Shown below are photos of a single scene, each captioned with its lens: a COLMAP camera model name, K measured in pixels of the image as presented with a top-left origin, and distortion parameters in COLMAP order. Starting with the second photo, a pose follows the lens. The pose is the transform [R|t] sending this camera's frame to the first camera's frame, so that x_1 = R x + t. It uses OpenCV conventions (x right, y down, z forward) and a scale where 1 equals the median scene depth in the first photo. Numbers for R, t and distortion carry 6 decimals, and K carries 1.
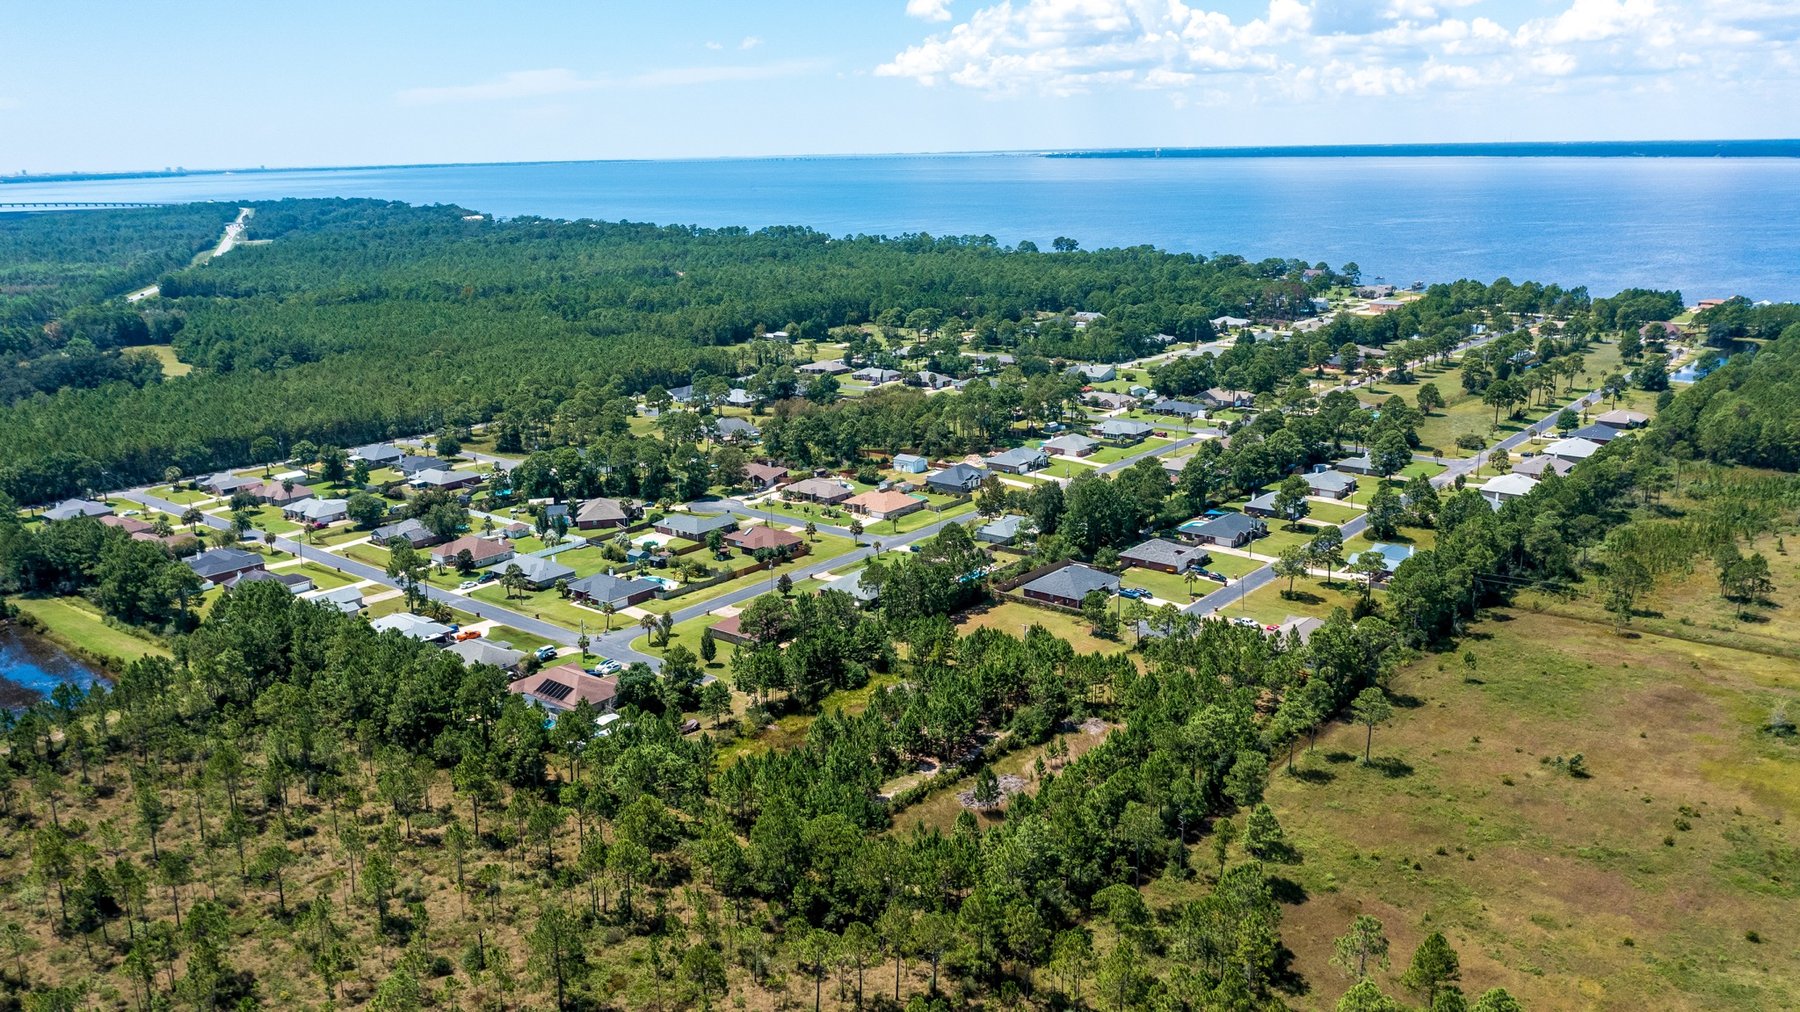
lens RADIAL K [[1407.8, 0, 904.4], [0, 1407.8, 506.5], [0, 0, 1]] dist [-0.024645, 0.008957]
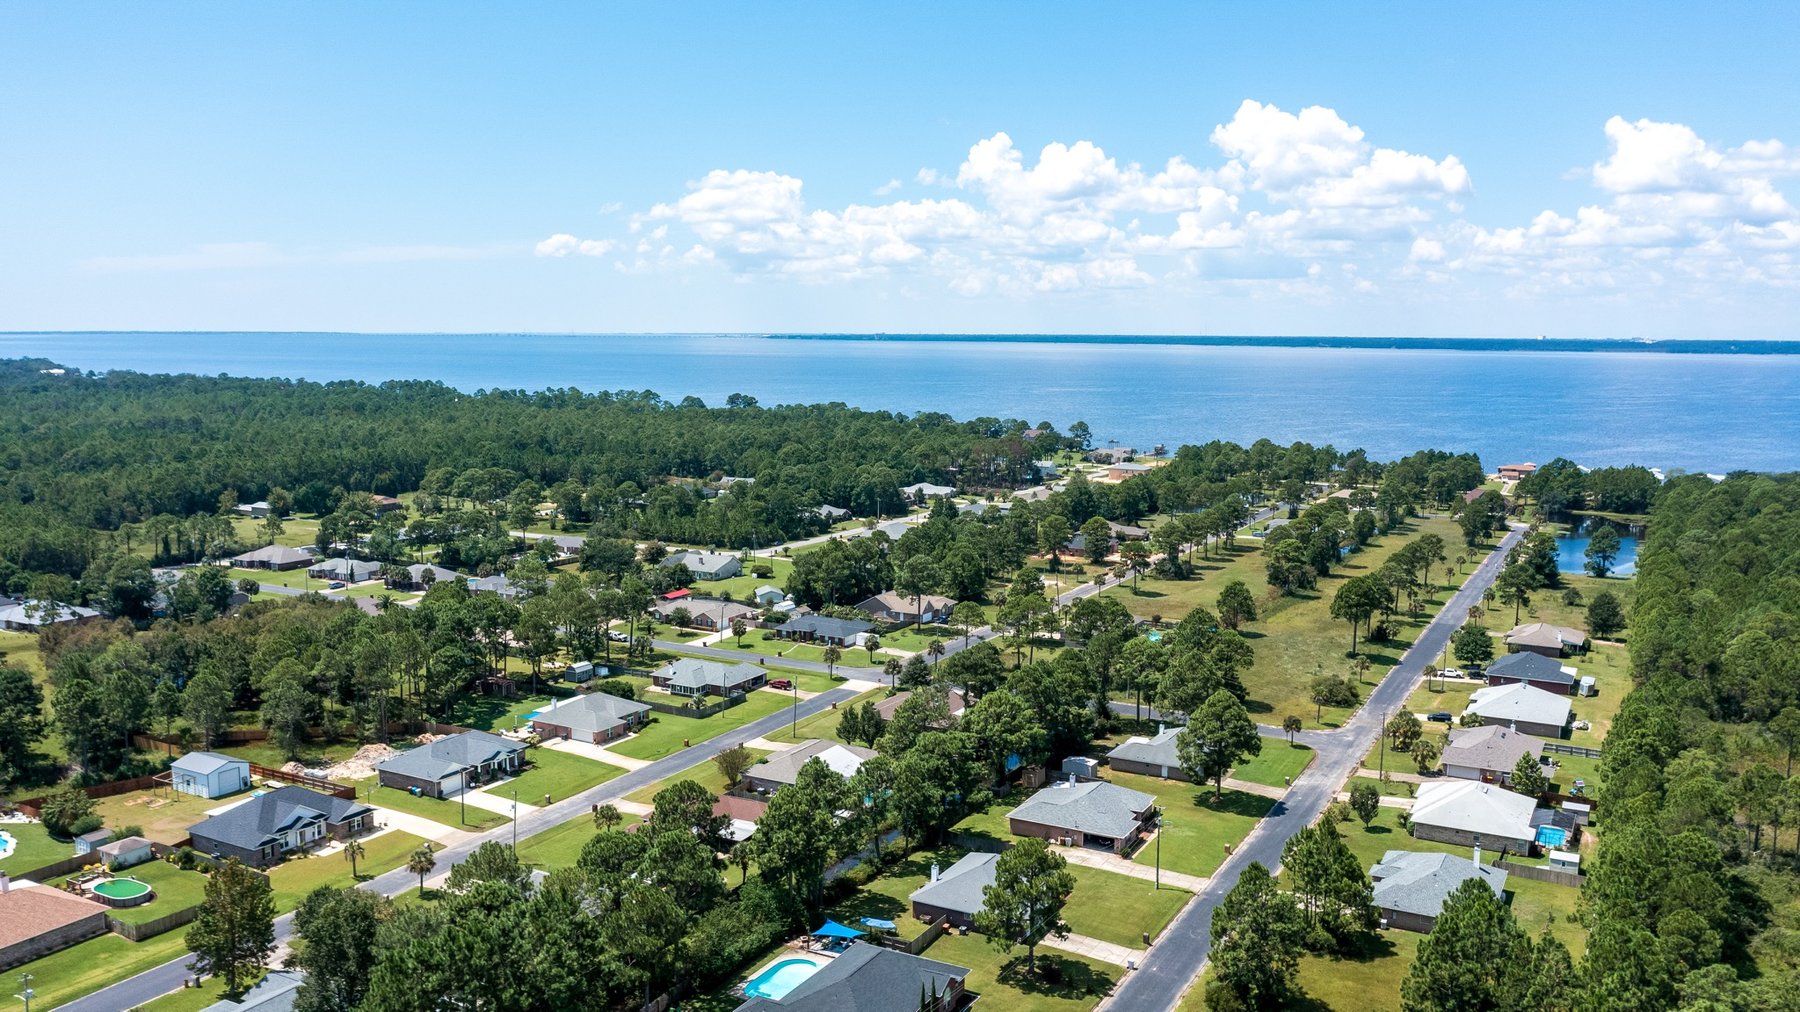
lens RADIAL K [[1407.8, 0, 886.1], [0, 1407.8, 510.7], [0, 0, 1]] dist [-0.024645, 0.008957]
pose [[0.984172, 0.001385, 0.177210, 0.102793], [0.020669, 0.992247, -0.122550, -0.040730], [-0.176006, 0.124273, 0.976513, 0.373047]]
